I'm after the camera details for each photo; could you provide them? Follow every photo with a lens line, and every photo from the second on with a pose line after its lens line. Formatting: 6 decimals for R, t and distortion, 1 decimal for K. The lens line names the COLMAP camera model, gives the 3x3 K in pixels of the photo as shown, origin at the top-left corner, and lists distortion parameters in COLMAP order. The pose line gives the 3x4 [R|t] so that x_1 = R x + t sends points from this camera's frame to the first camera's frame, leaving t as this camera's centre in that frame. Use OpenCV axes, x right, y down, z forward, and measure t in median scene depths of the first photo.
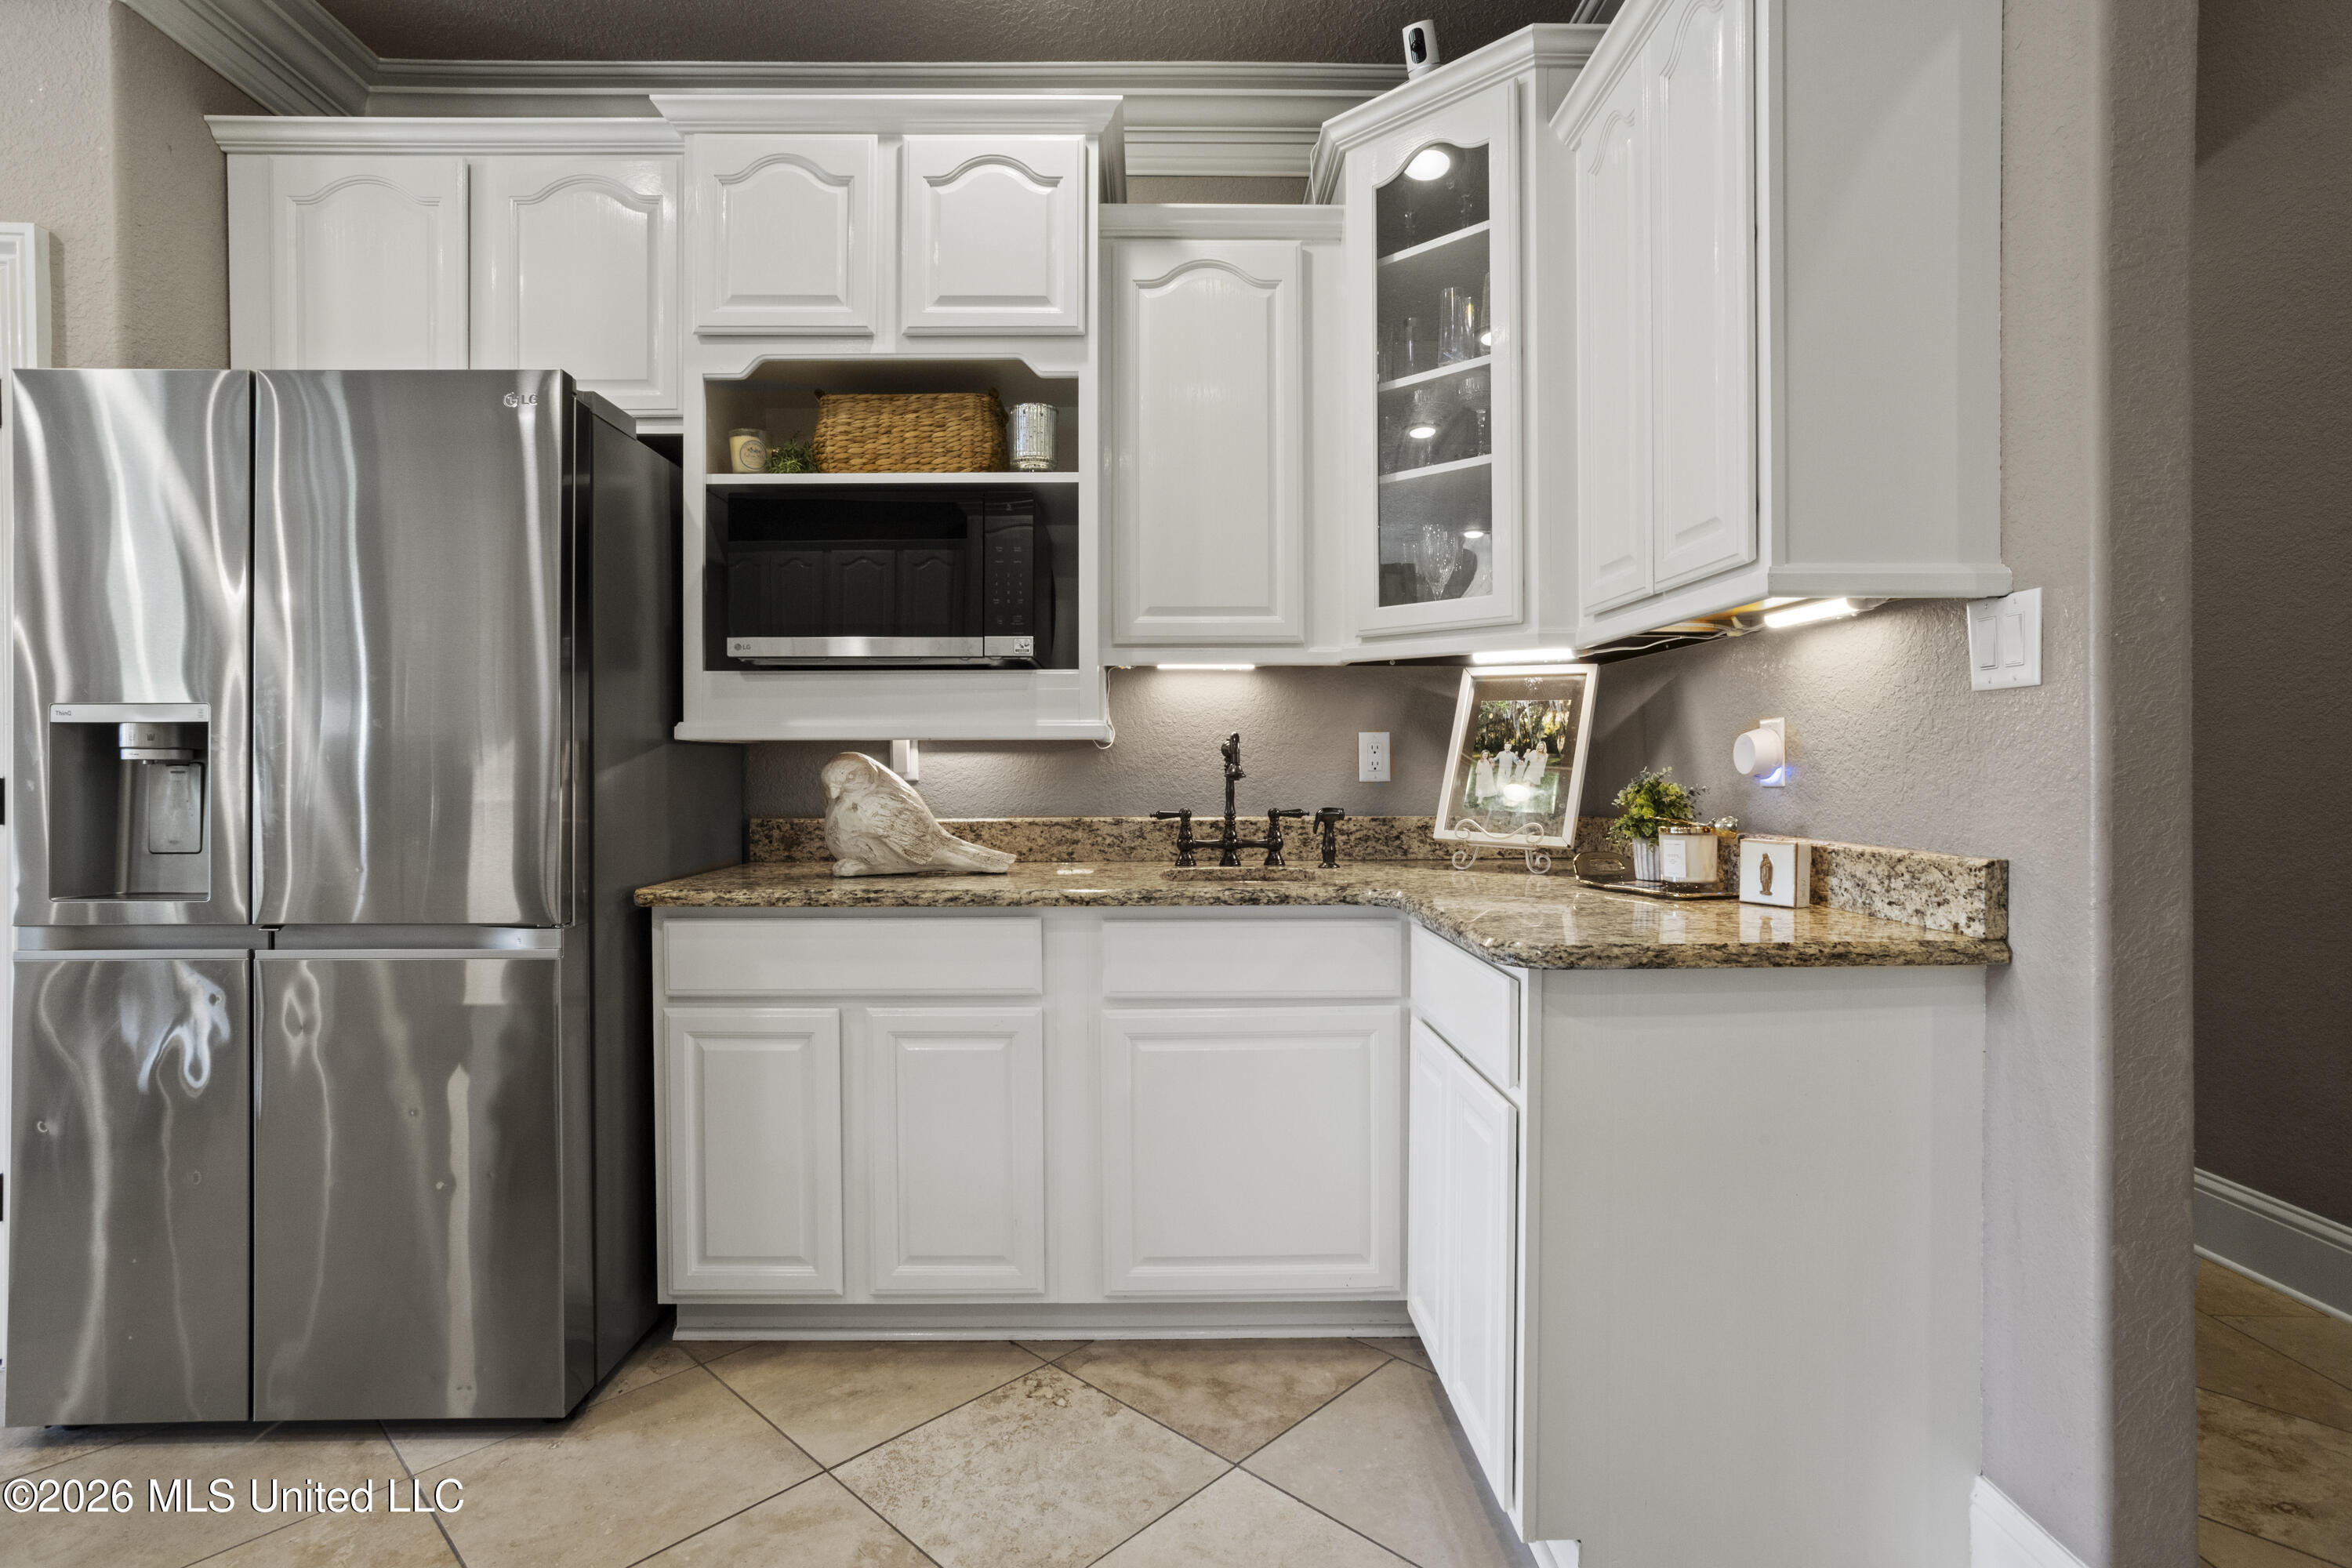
lens RADIAL K [[1184.1, 0, 1176.0], [0, 1184.1, 784.0], [0, 0, 1]] dist [-0.053600, 0.052166]
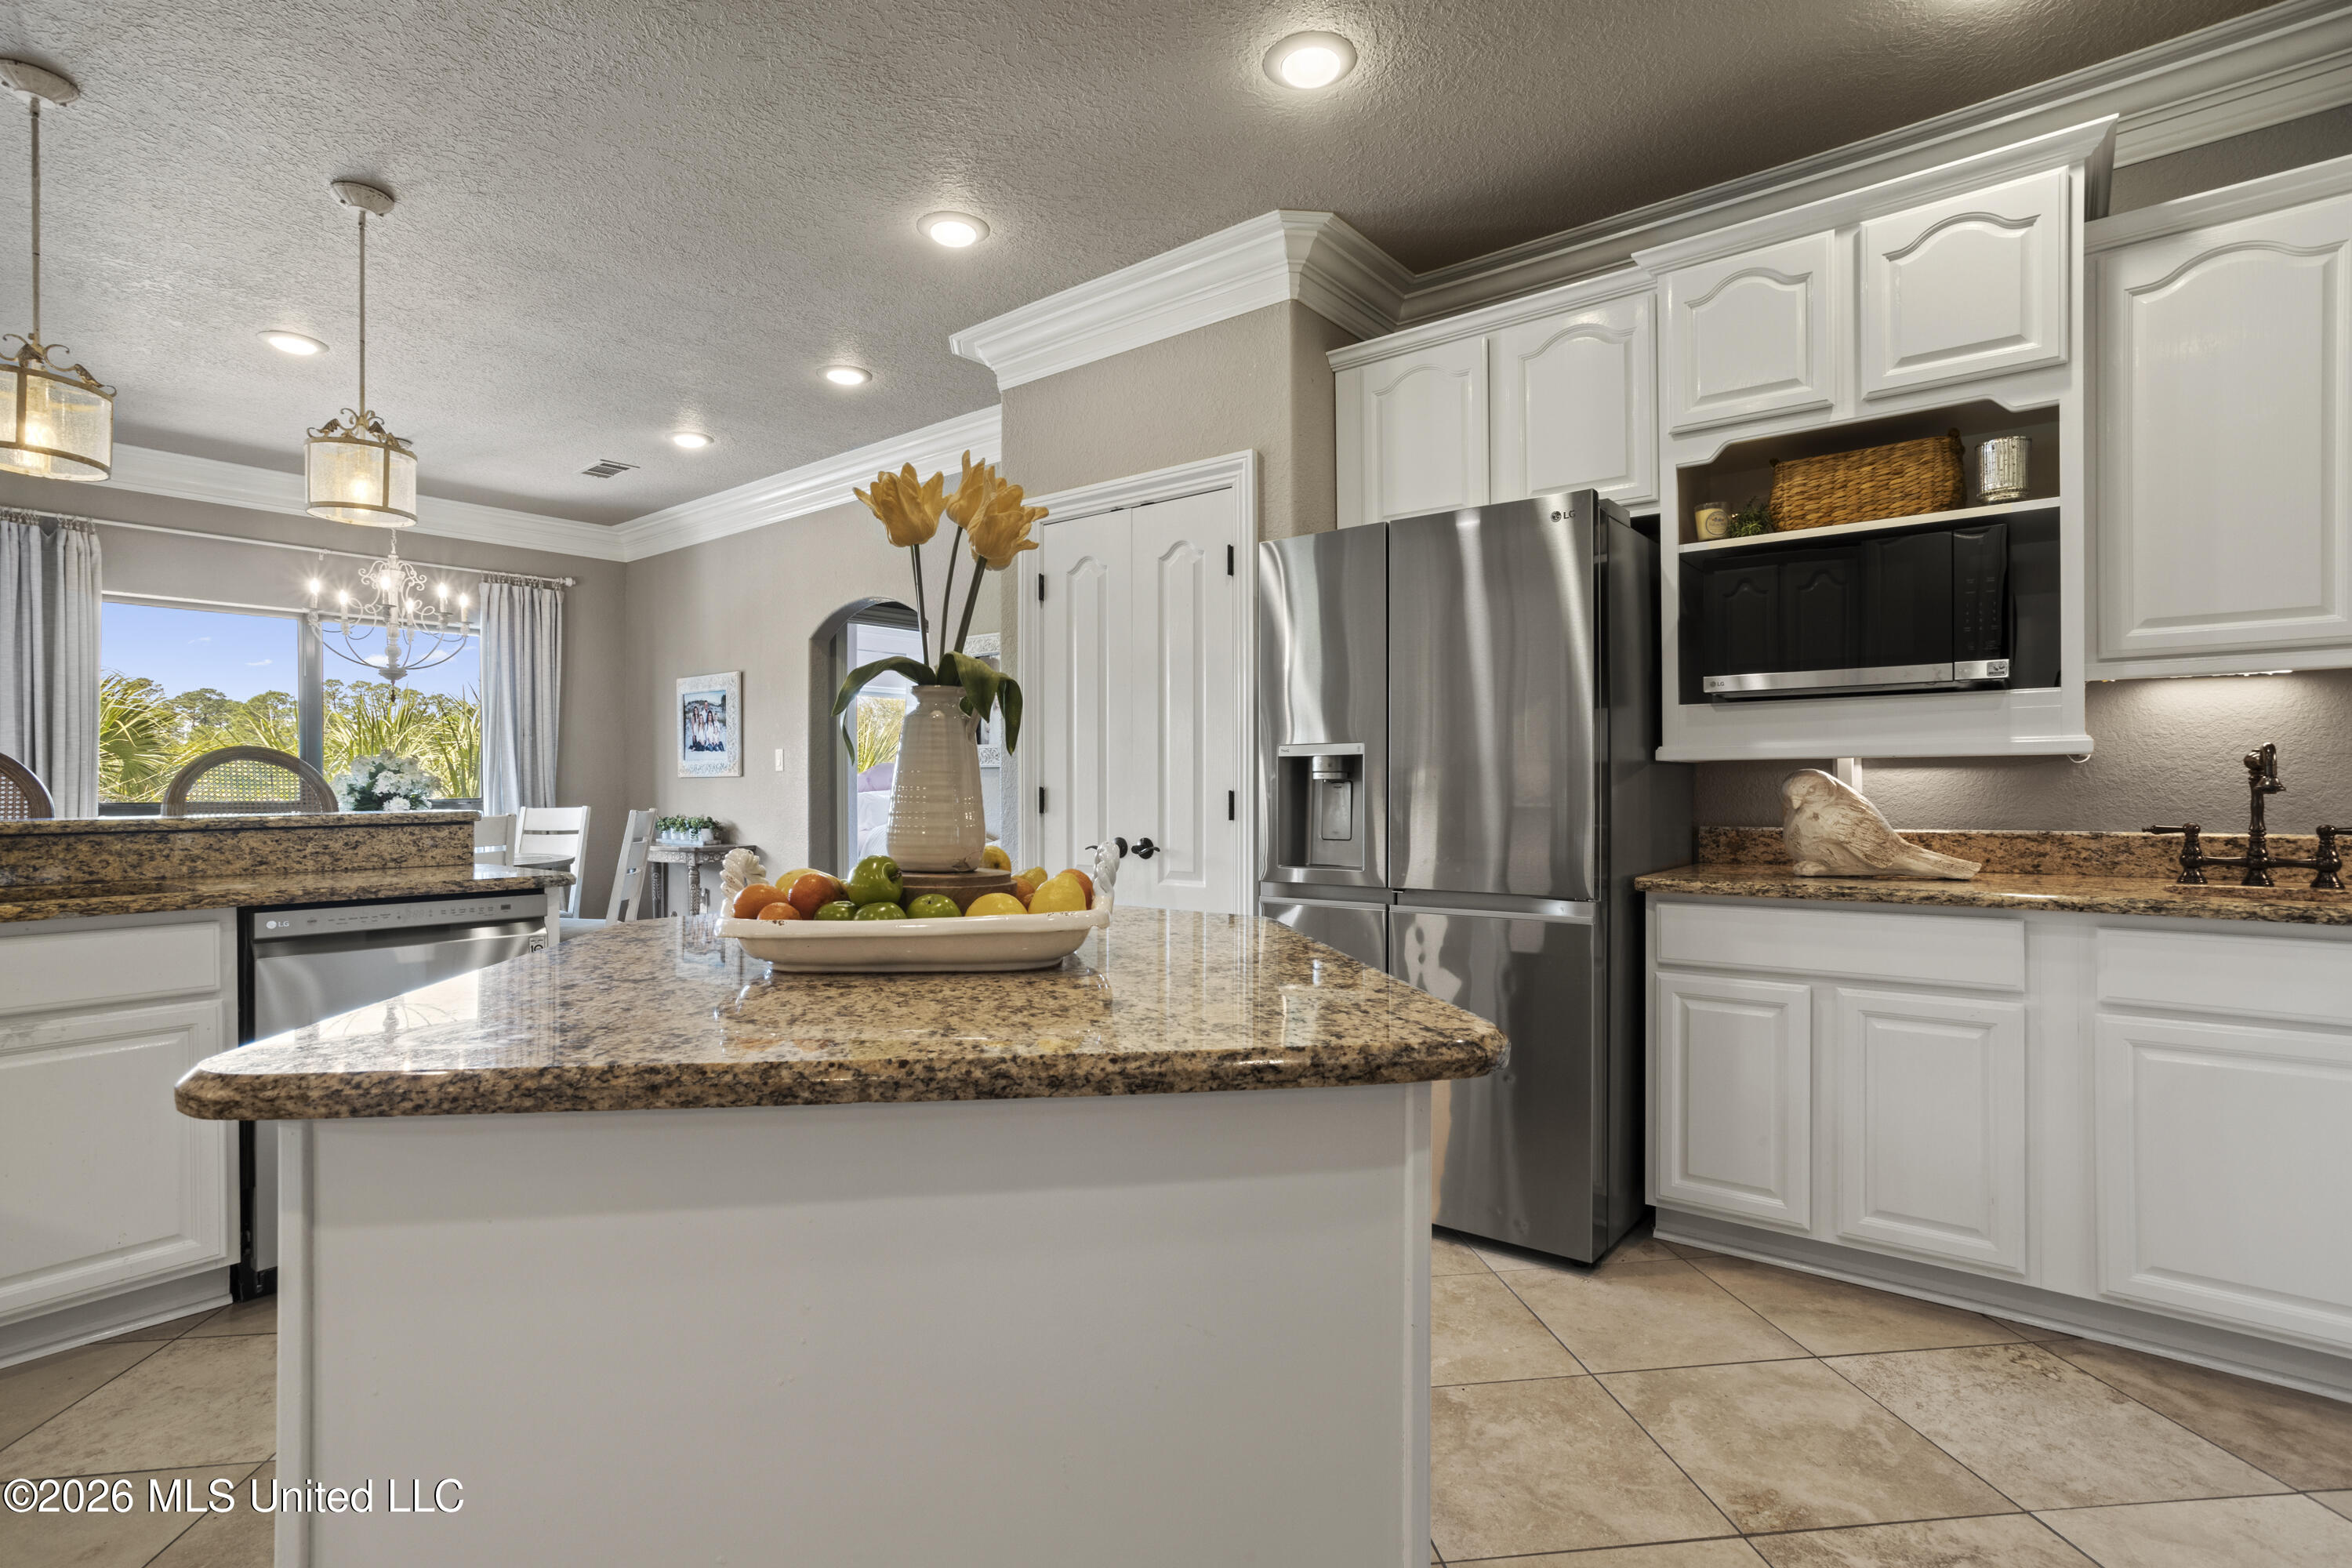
lens RADIAL K [[1145.4, 0, 1164.0], [0, 1145.4, 790.6], [0, 0, 1]] dist [-0.040238, 0.028848]
pose [[0.768046, 0.000394, -0.640394, -0.051229], [-0.004809, 0.999975, -0.005152, 0.003068], [0.640376, 0.007036, 0.768029, -0.266851]]
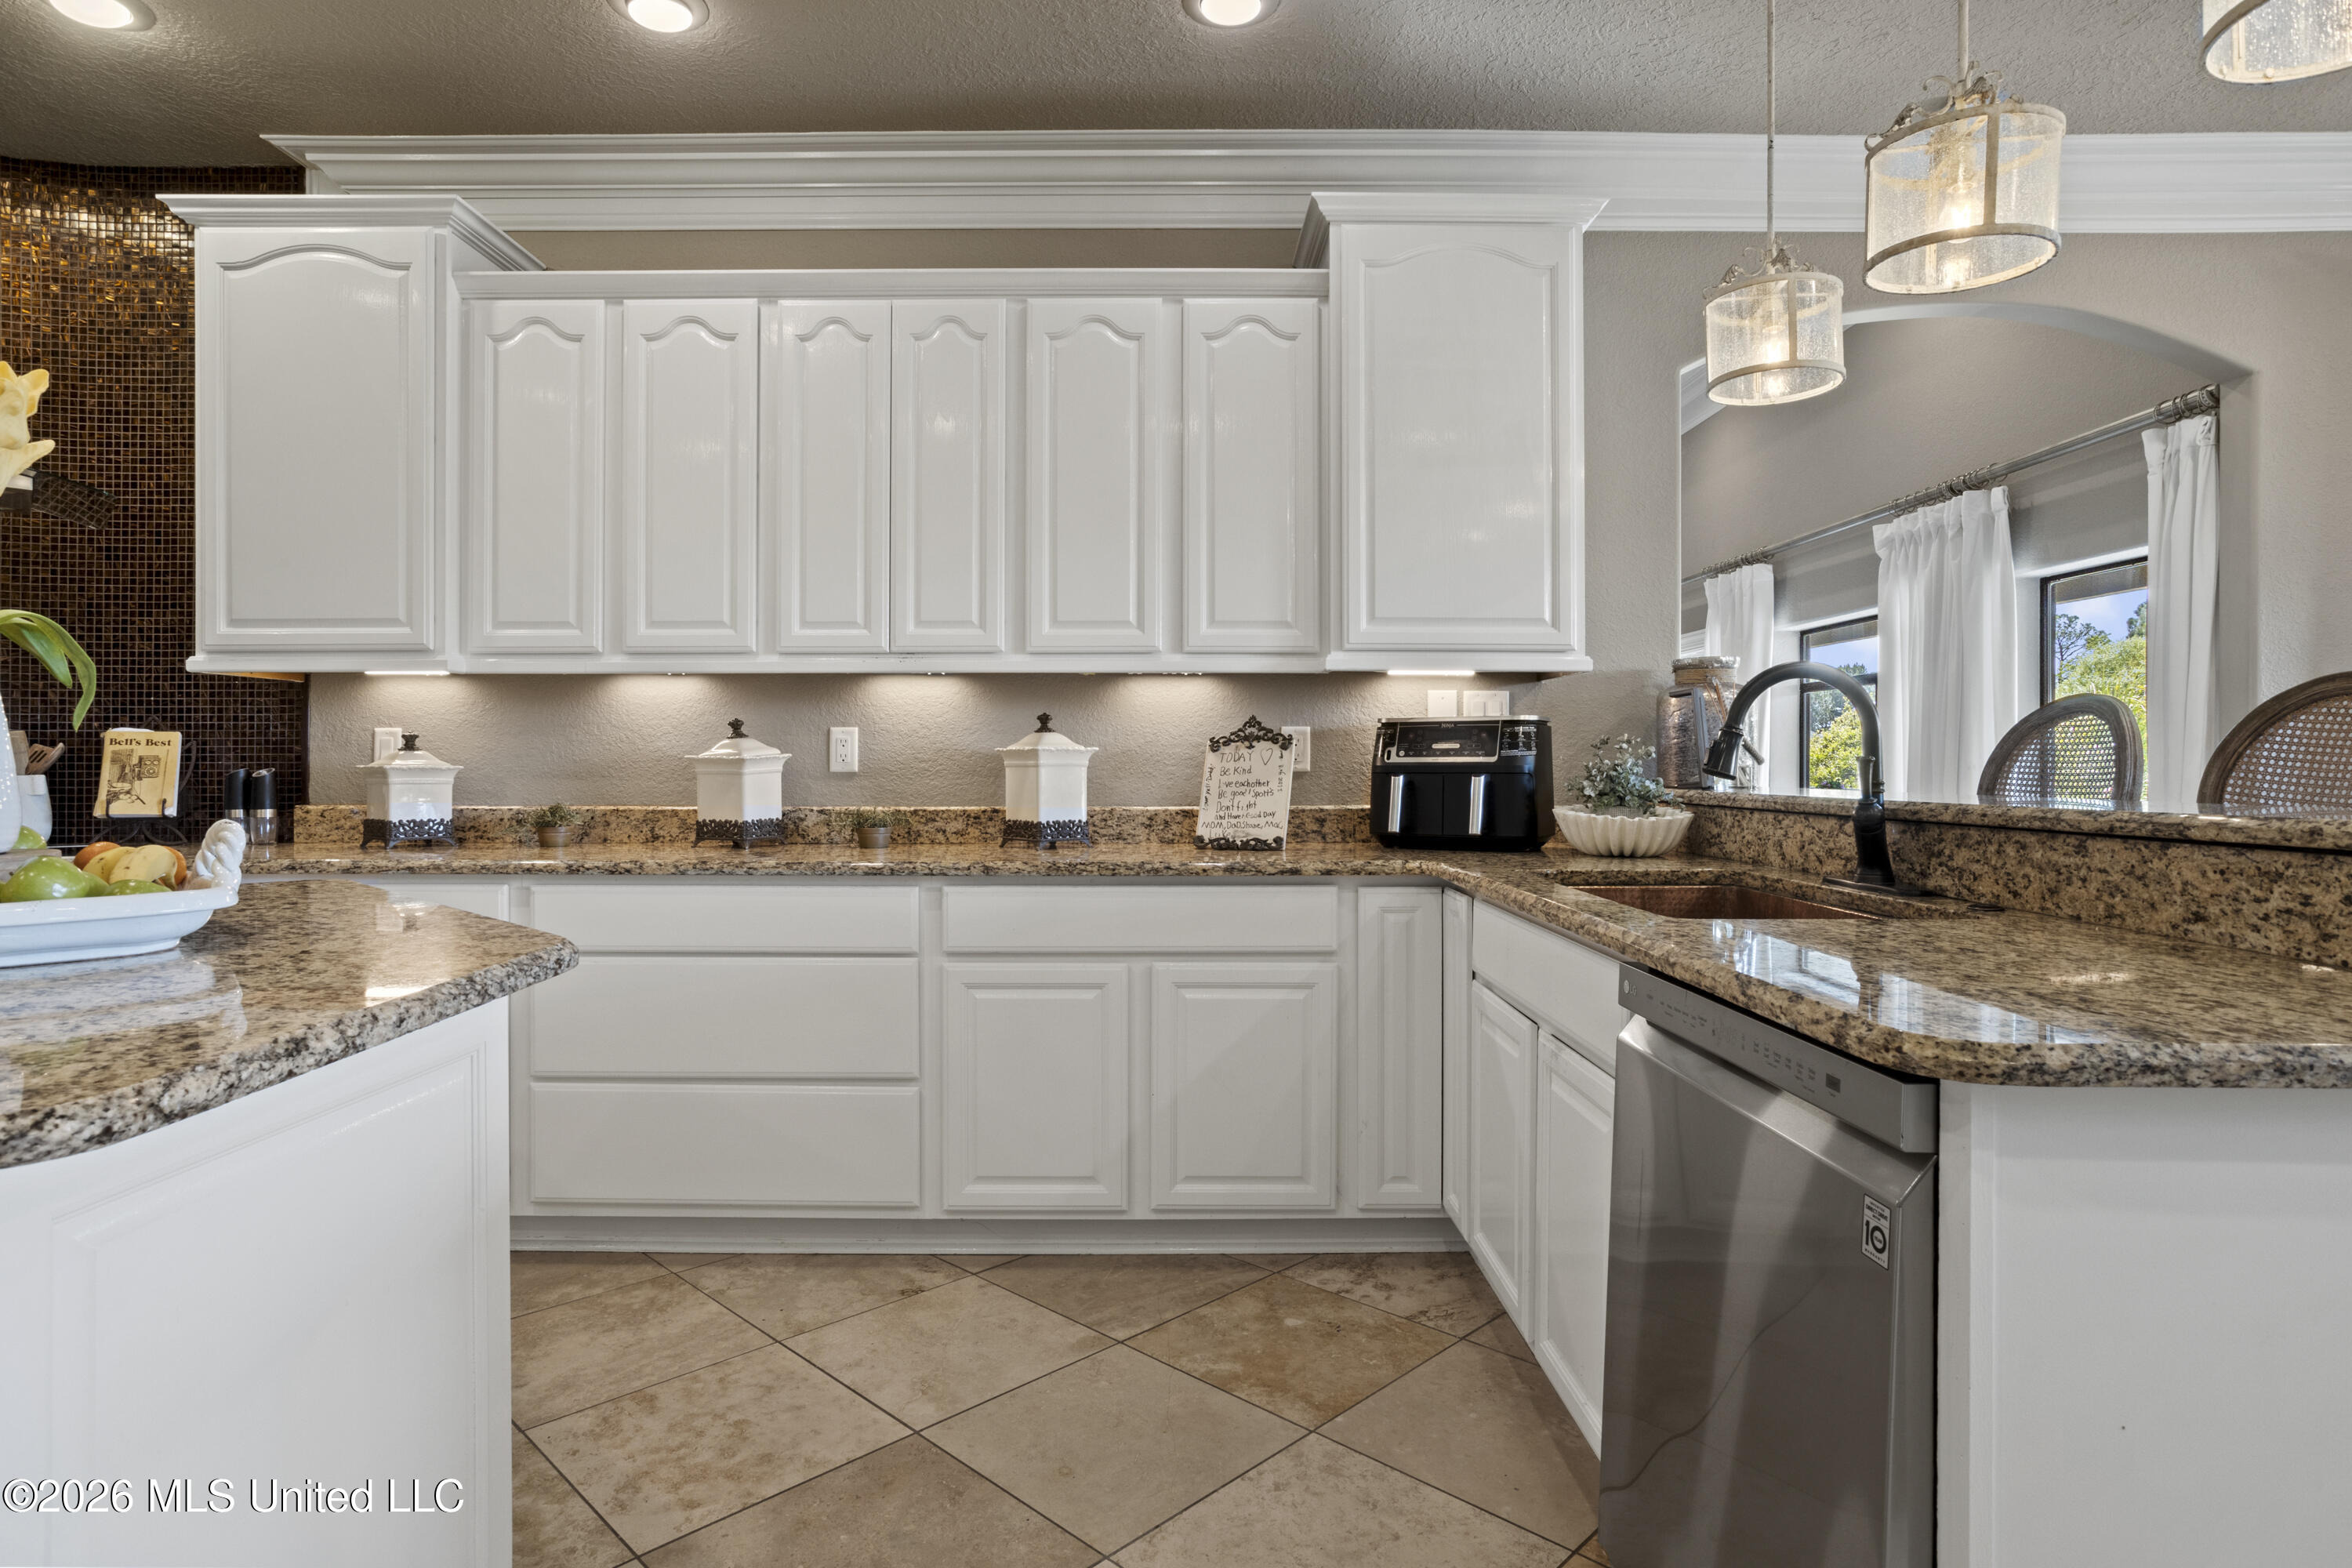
lens RADIAL K [[1273.4, 0, 1172.0], [0, 1273.4, 754.8], [0, 0, 1]] dist [-0.050936, 0.037179]
pose [[-0.999852, 0.001094, 0.017160, -1.099643], [0.001165, 0.999991, 0.004143, -0.003187], [-0.017155, 0.004163, -0.999844, 0.682952]]
